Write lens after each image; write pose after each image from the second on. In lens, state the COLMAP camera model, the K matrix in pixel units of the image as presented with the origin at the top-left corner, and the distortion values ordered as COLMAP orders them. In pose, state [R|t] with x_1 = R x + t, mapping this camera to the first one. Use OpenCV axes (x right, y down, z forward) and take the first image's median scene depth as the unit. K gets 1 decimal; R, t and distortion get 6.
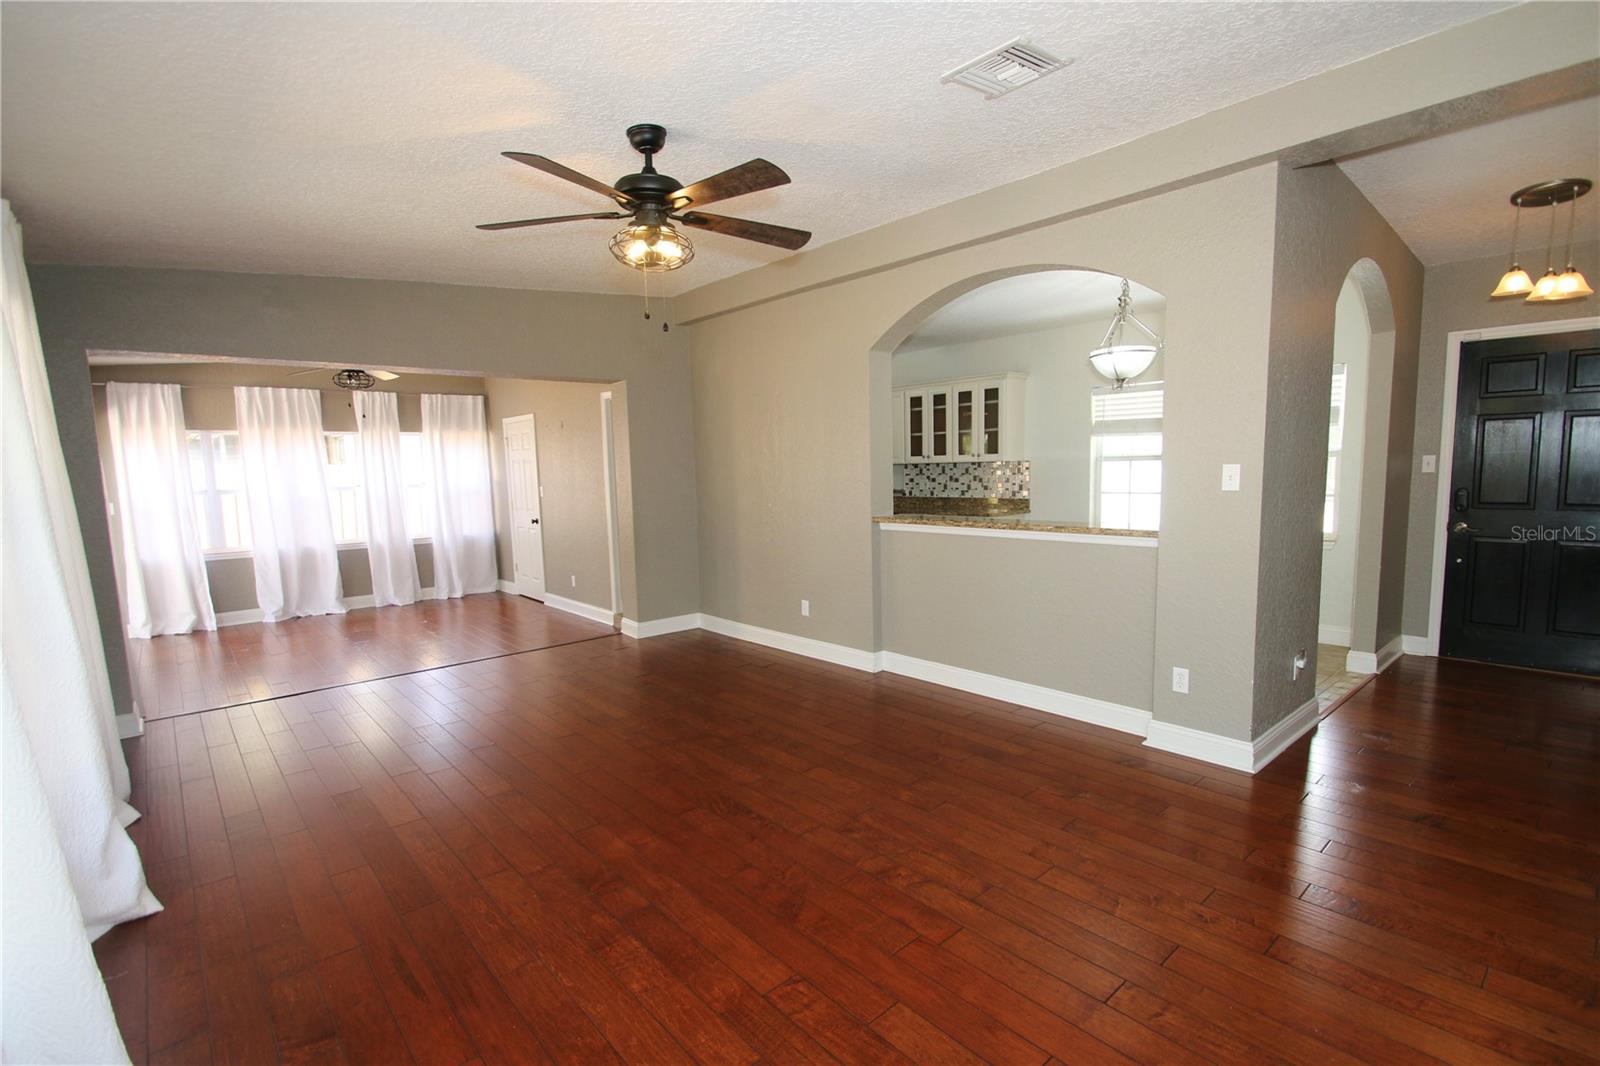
lens RADIAL K [[748.5, 0, 807.0], [0, 748.5, 536.4], [0, 0, 1]] dist [-0.012155, -0.000311]
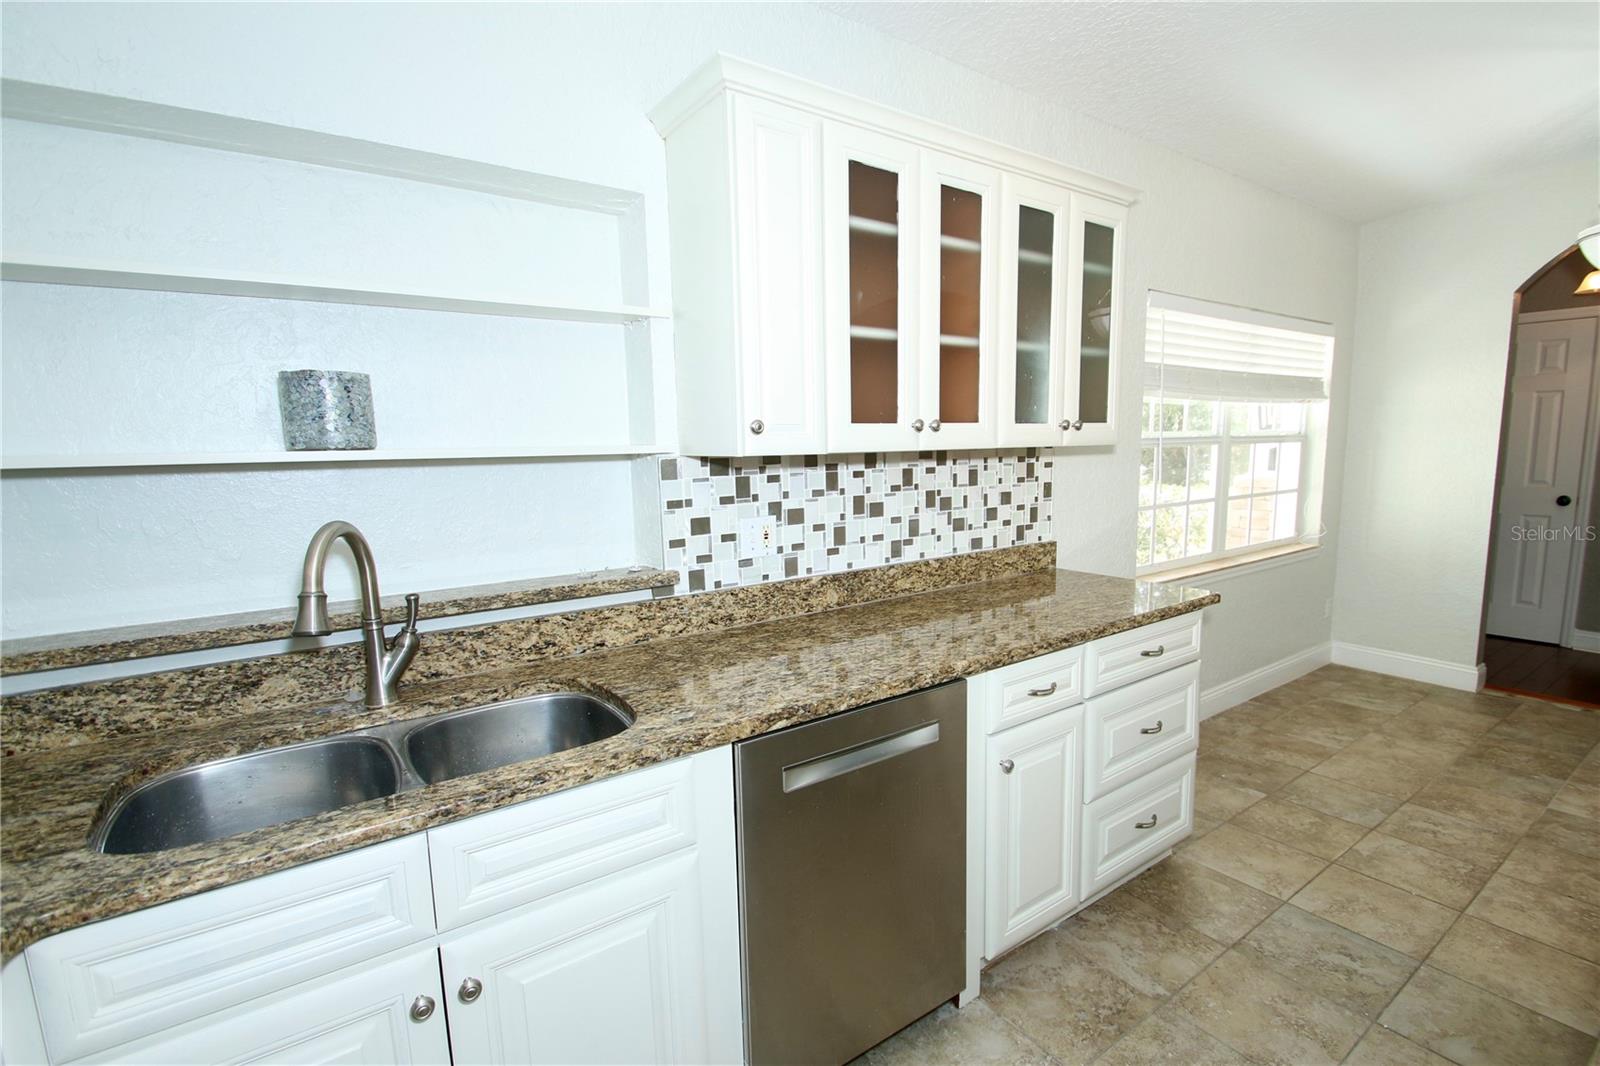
lens RADIAL K [[747.9, 0, 825.6], [0, 747.9, 546.6], [0, 0, 1]] dist [0.000227, 0.000072]
pose [[0.087264, -0.113821, 0.989661, -0.101061], [0.112488, 0.988223, 0.103736, -0.094436], [-0.989814, 0.102273, 0.099040, 0.997128]]
